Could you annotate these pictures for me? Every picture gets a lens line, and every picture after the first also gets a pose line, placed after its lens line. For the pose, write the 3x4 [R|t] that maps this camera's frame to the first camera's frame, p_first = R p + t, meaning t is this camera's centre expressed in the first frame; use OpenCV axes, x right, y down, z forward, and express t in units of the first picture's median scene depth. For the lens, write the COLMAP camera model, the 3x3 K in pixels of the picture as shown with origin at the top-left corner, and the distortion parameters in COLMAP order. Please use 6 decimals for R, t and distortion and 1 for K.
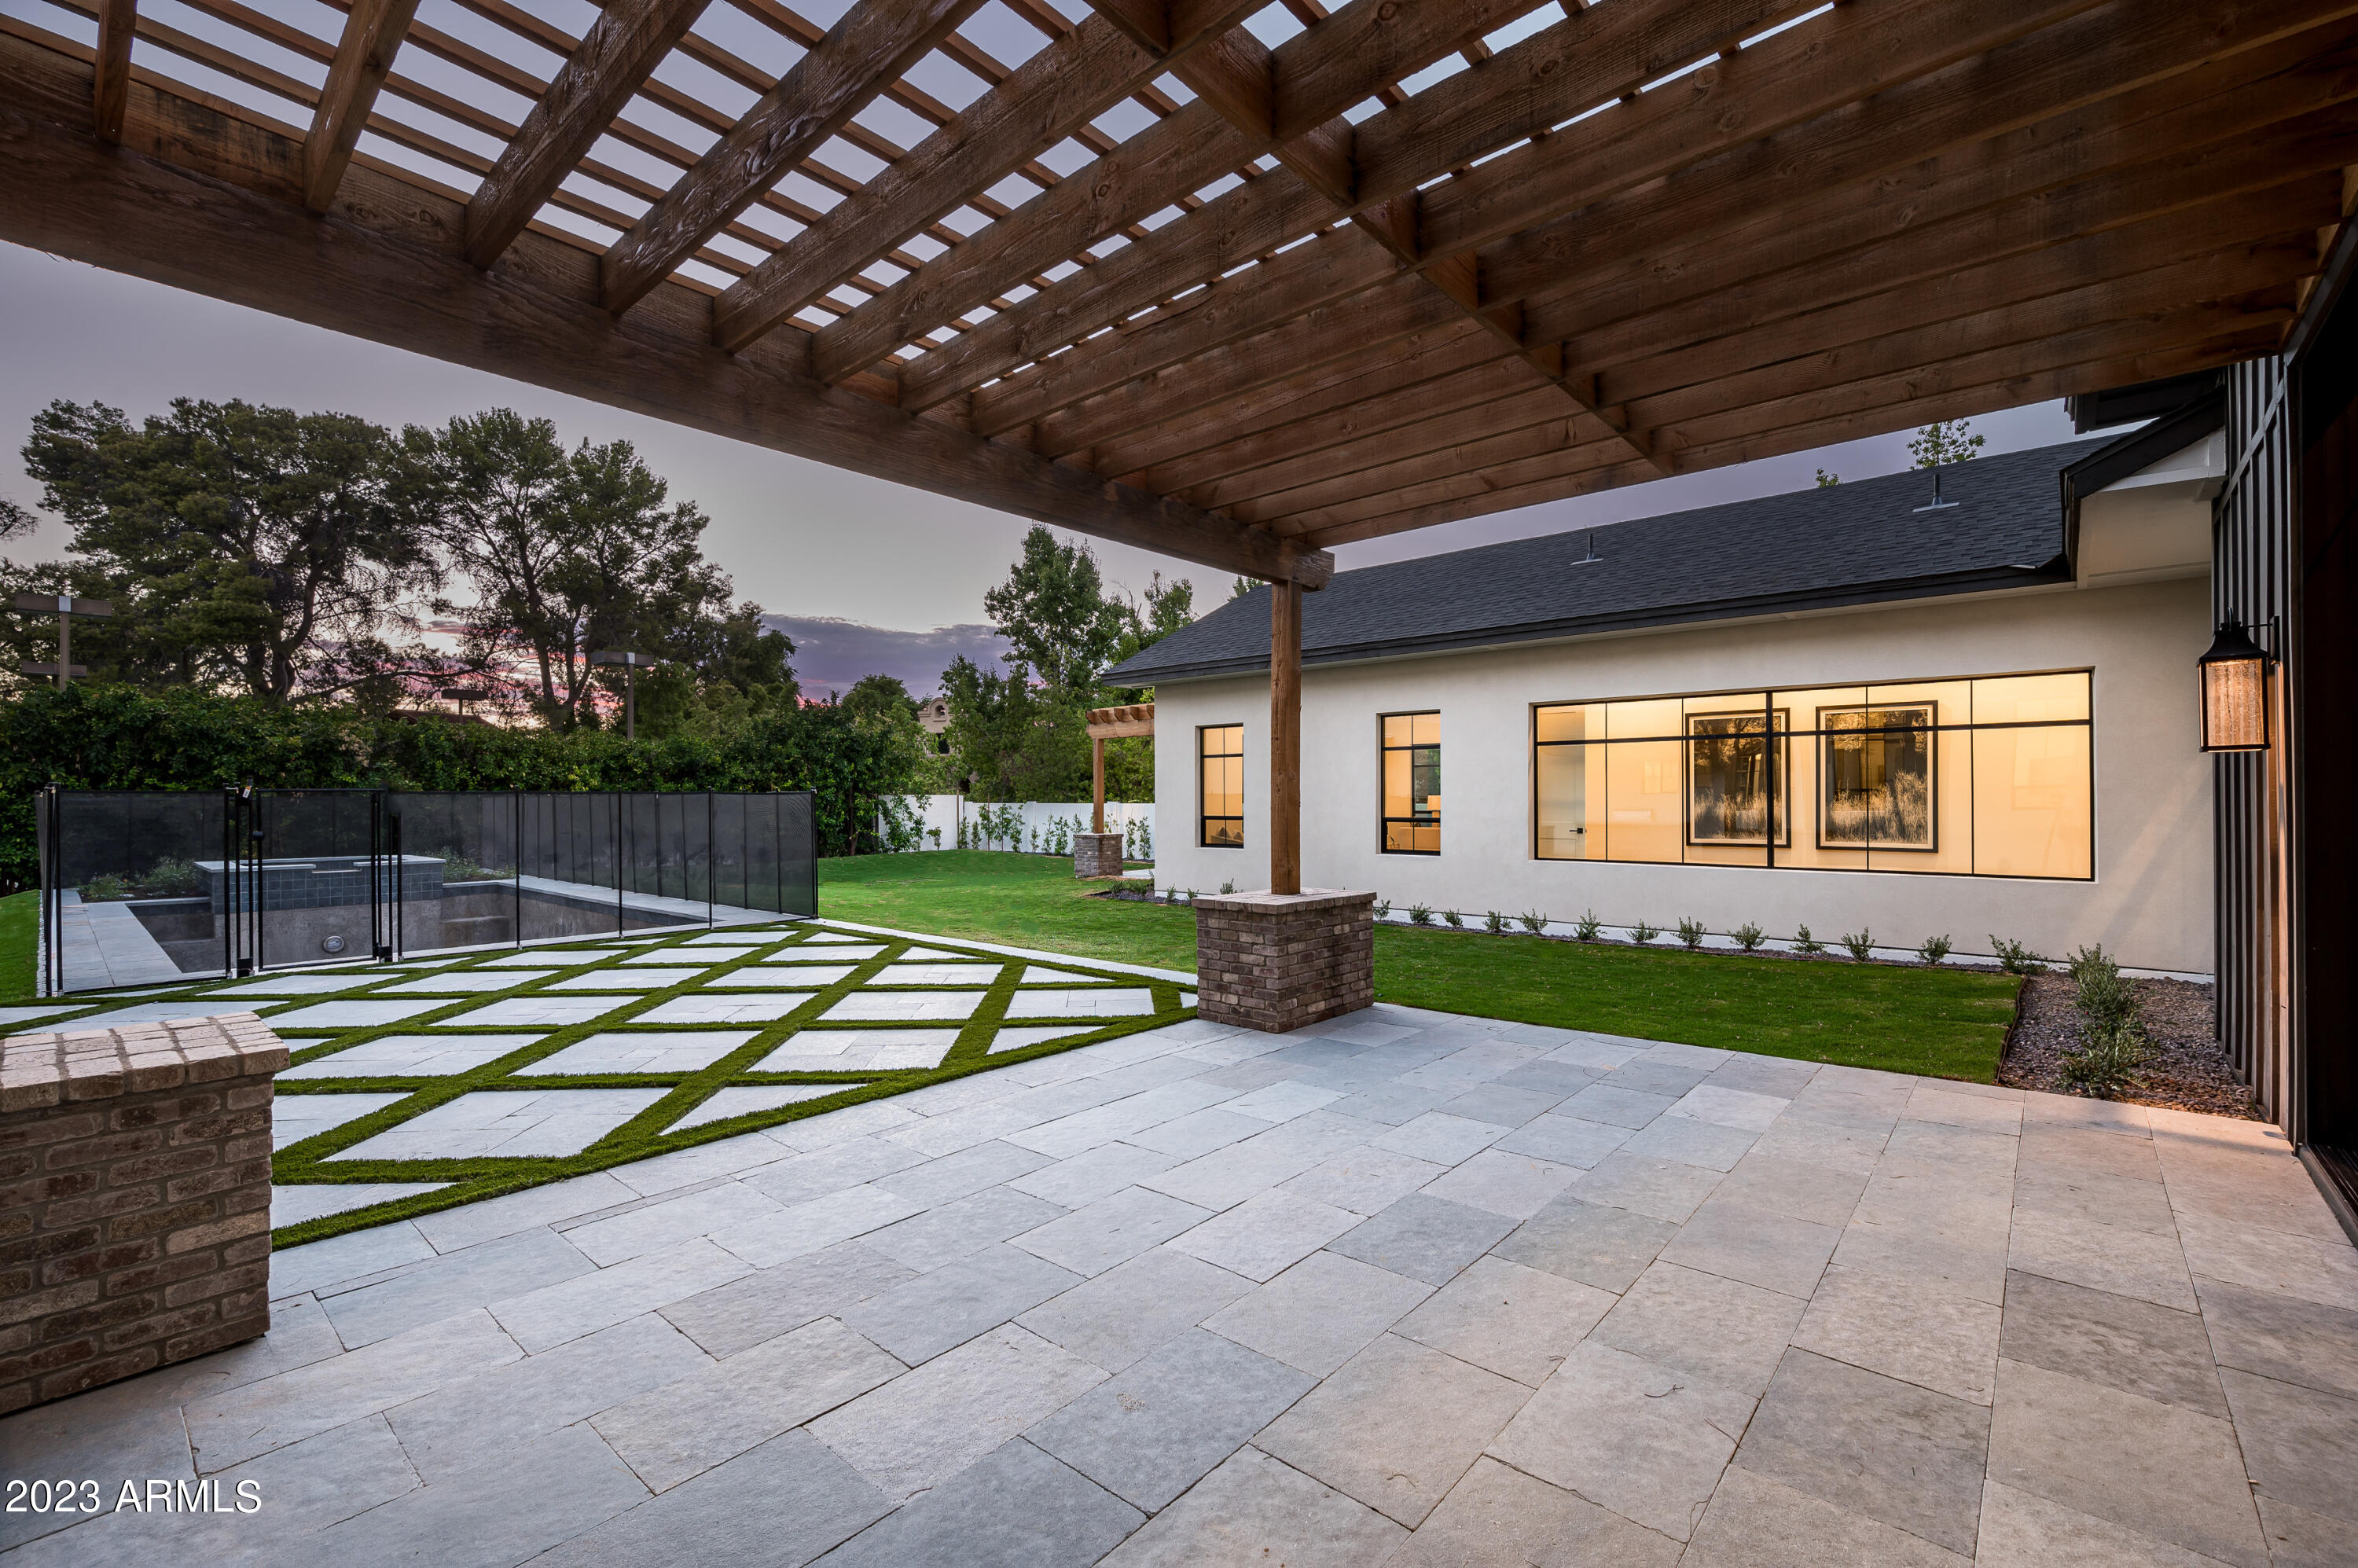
lens RADIAL K [[1022.9, 0, 1222.3], [0, 1022.9, 797.0], [0, 0, 1]] dist [-0.000294, 0.000107]
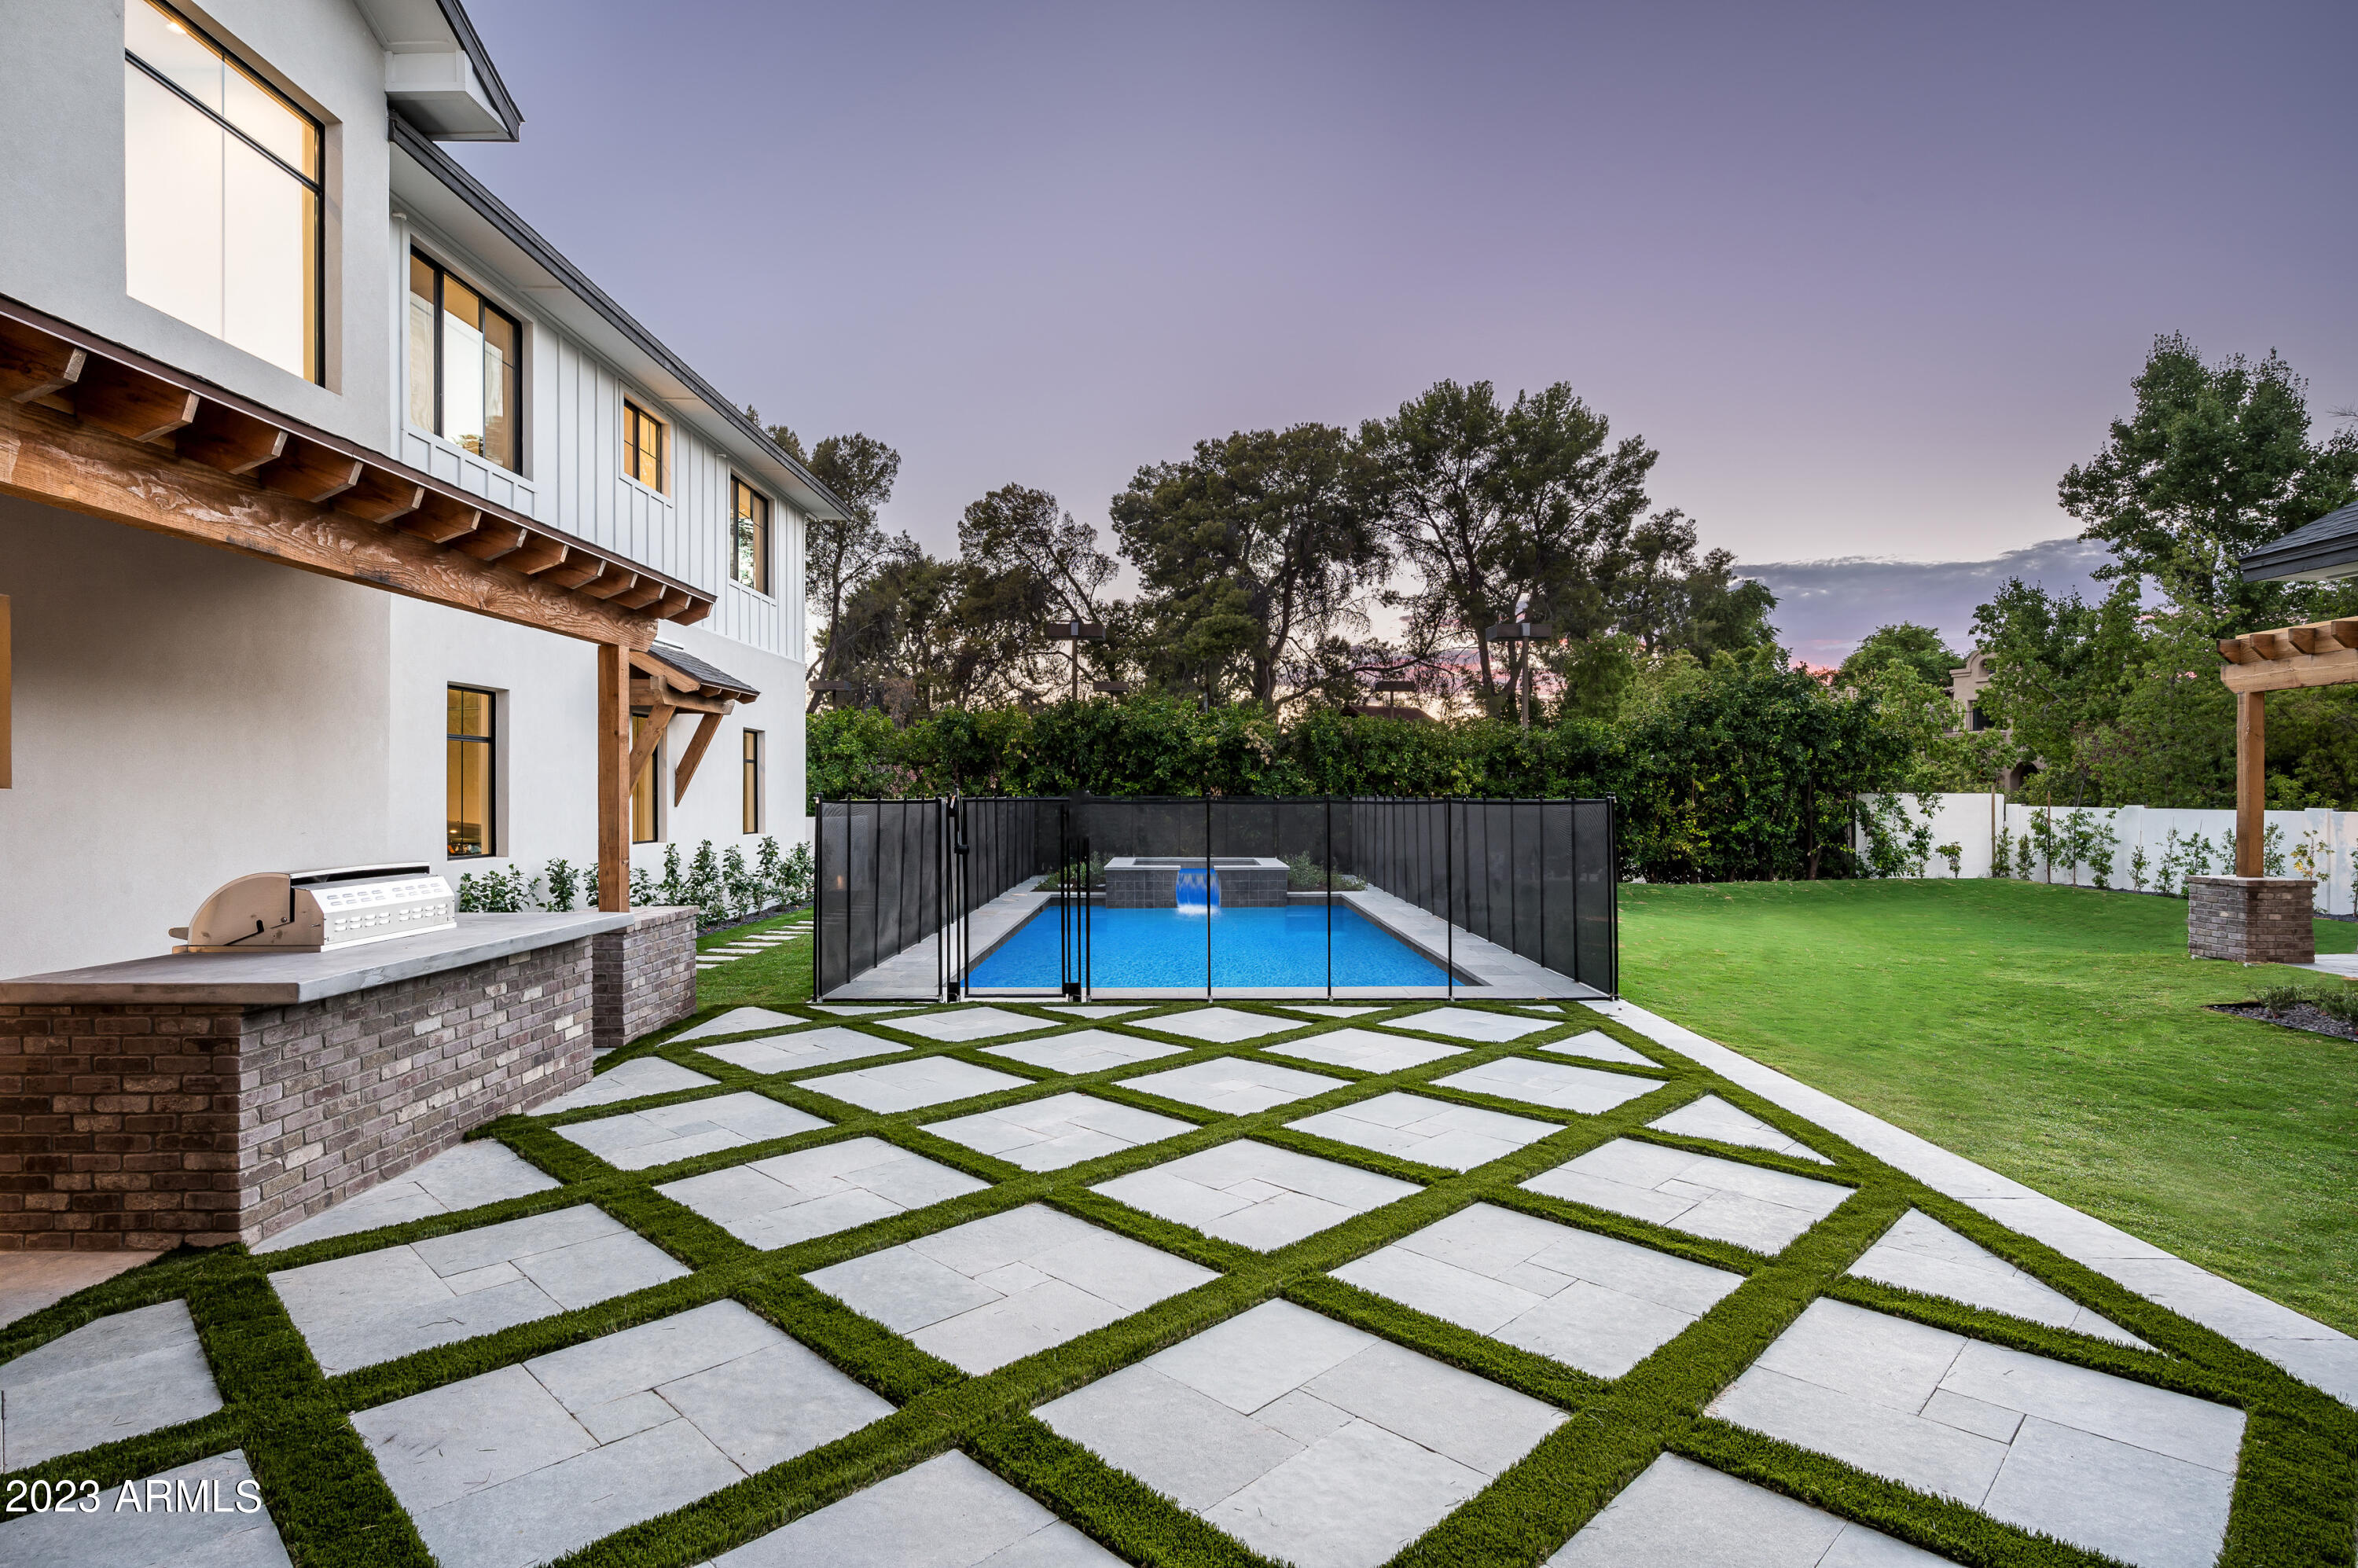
lens RADIAL K [[1200.0, 0, 1179.2], [0, 1200.0, 791.1], [0, 0, 1]] dist [0.000869, 0.000038]
pose [[0.632449, 0.004443, -0.774589, 0.003188], [-0.002556, 0.999990, 0.003649, -0.004512], [0.774598, -0.000328, 0.632454, 0.113002]]
